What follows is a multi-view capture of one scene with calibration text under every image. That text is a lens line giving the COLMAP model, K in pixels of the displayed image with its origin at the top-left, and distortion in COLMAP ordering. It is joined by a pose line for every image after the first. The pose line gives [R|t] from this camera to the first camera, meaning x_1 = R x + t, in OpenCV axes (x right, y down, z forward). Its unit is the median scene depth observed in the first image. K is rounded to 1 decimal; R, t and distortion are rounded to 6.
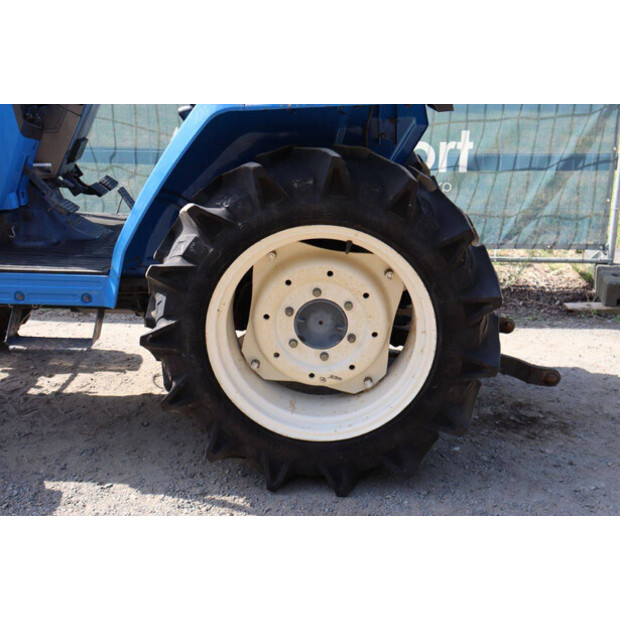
lens RADIAL K [[810.7, 0, 310.0], [0, 810.7, 310.0], [0, 0, 1]] dist [-0.009219, -0.000121]
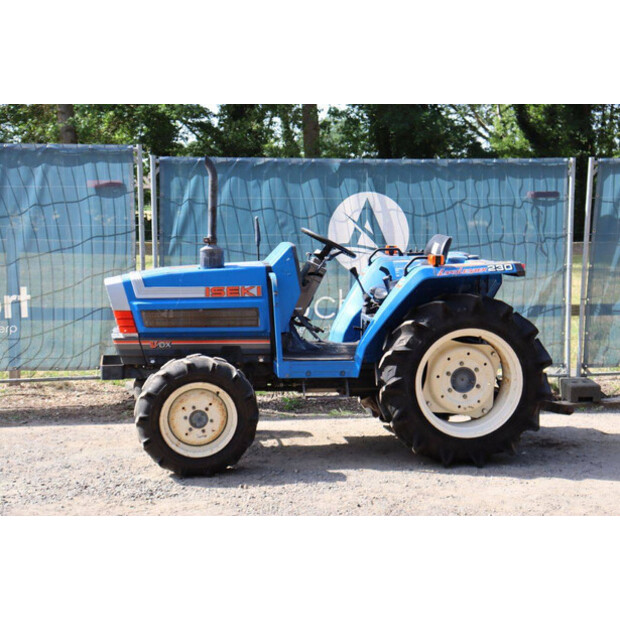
lens RADIAL K [[1033.0, 0, 310.0], [0, 1033.0, 310.0], [0, 0, 1]] dist [0.152506, 0.050155]
pose [[0.982611, -0.024276, 0.184081, -0.834349], [0.062697, 0.976565, -0.205886, 0.355893], [-0.174769, 0.213848, 0.961106, -1.459991]]
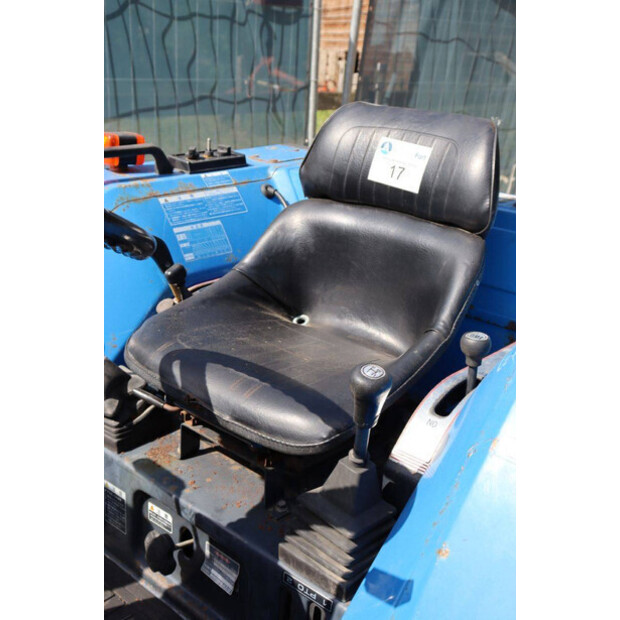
lens RADIAL K [[810.7, 0, 310.0], [0, 810.7, 310.0], [0, 0, 1]] dist [-0.009219, -0.000121]
pose [[0.671375, -0.203412, 0.712656, -0.430991], [0.191090, 0.976595, 0.098726, -0.323068], [-0.716058, 0.069900, 0.694532, 0.783509]]
